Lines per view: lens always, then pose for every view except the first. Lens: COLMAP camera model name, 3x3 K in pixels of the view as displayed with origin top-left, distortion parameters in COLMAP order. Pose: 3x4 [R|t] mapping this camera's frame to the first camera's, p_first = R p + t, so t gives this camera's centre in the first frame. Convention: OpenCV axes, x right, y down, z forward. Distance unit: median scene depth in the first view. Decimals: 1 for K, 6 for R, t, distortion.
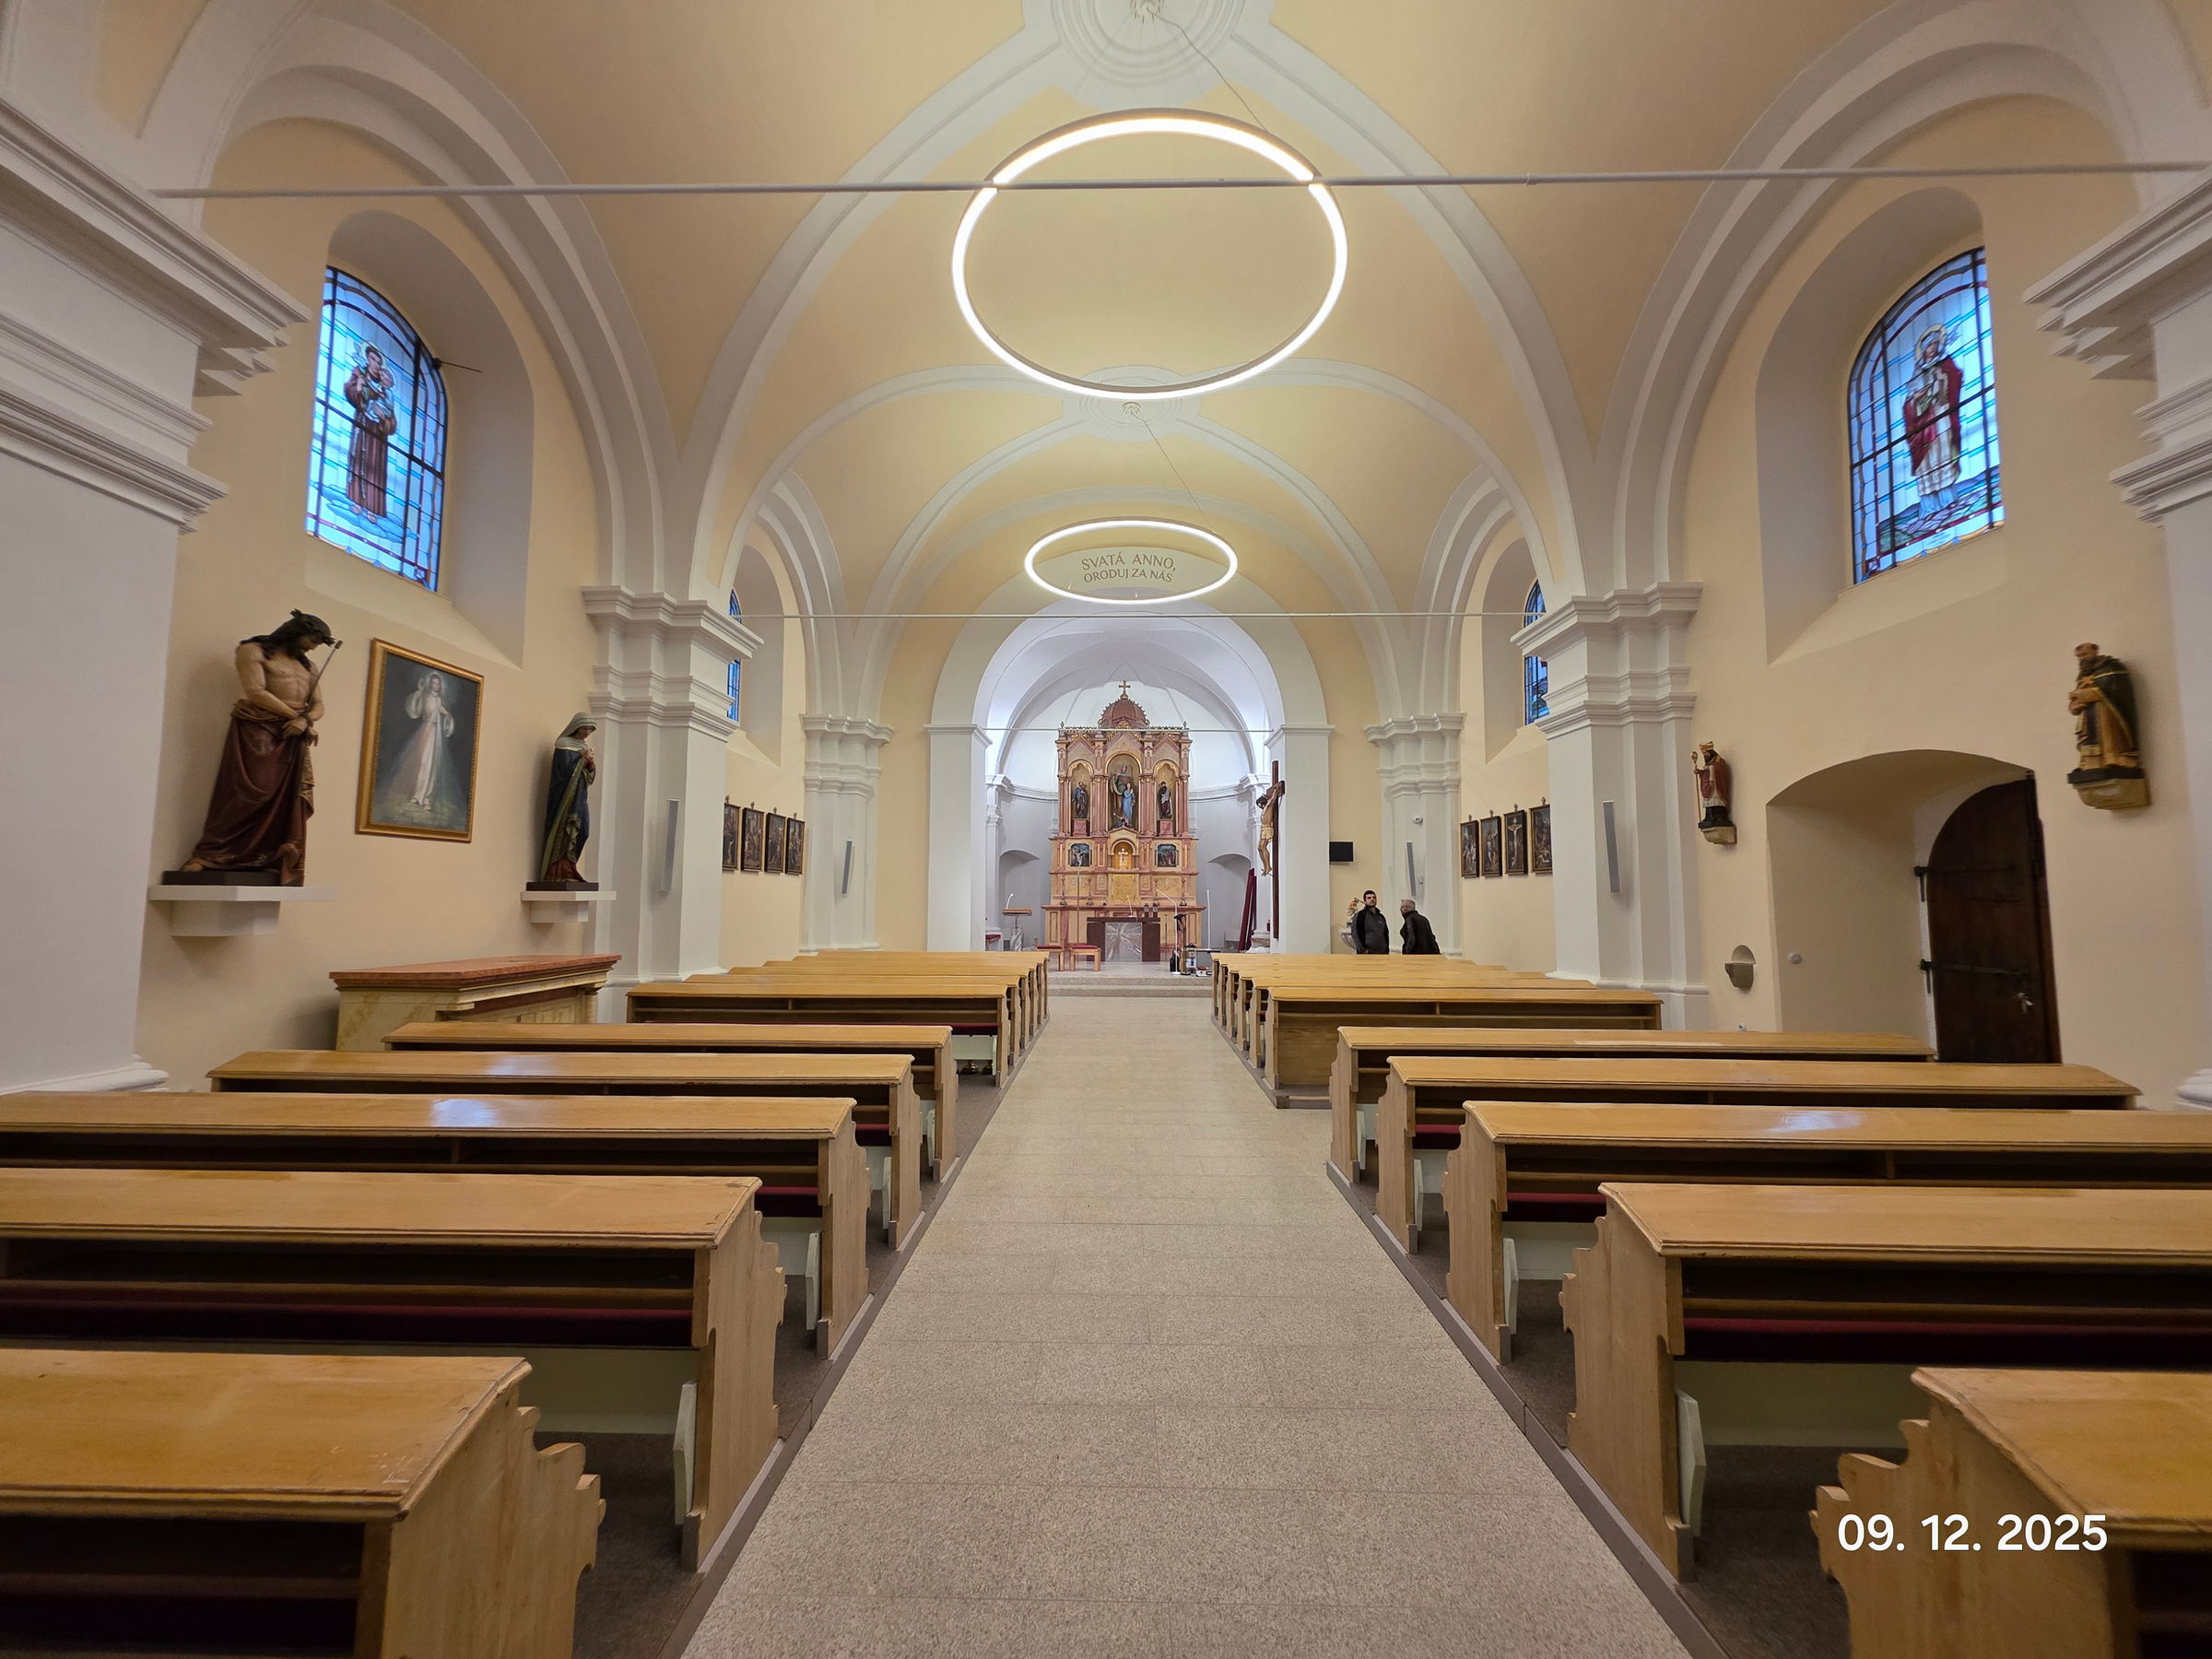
lens RADIAL K [[883.6, 0, 1096.1], [0, 883.6, 814.9], [0, 0, 1]] dist [0.011757, 0.000175]
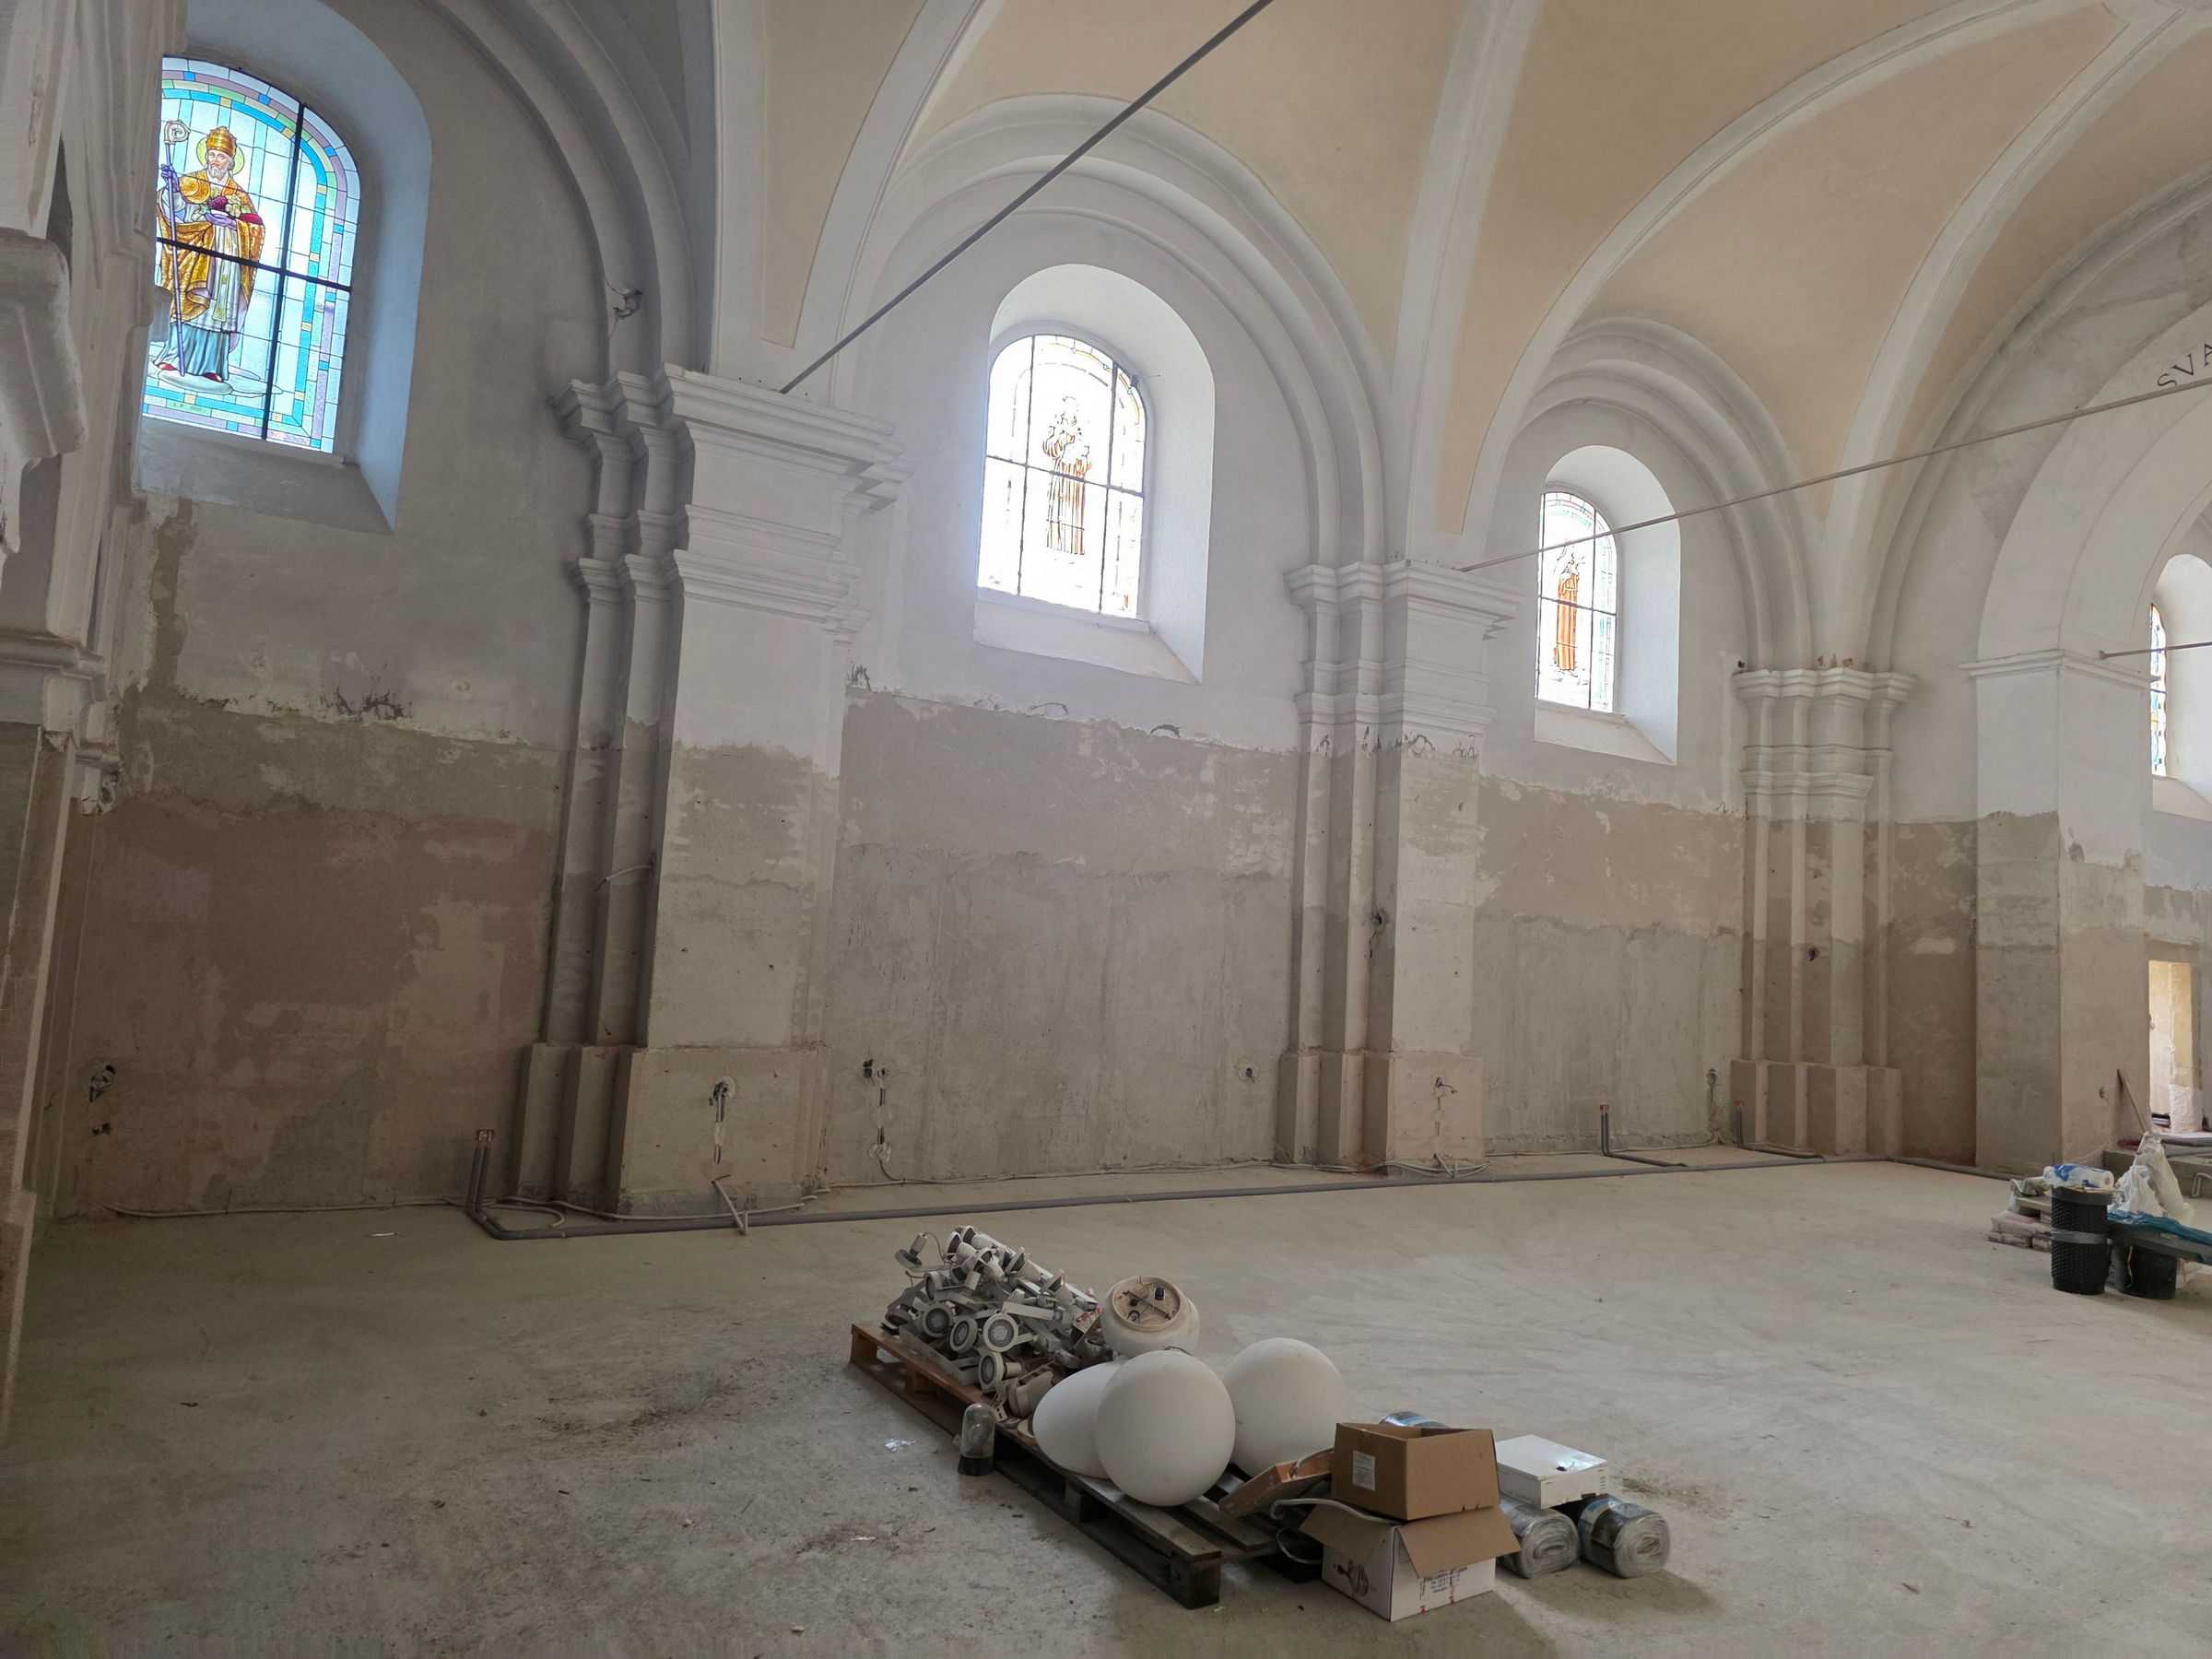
lens RADIAL K [[1477.1, 0, 1135.7], [0, 1477.1, 827.1], [0, 0, 1]] dist [0.066576, -0.066930]
pose [[0.574214, -0.042962, -0.817577, 0.550484], [0.028686, 0.999065, -0.032351, 0.027112], [0.818202, -0.004876, 0.574910, 0.078653]]
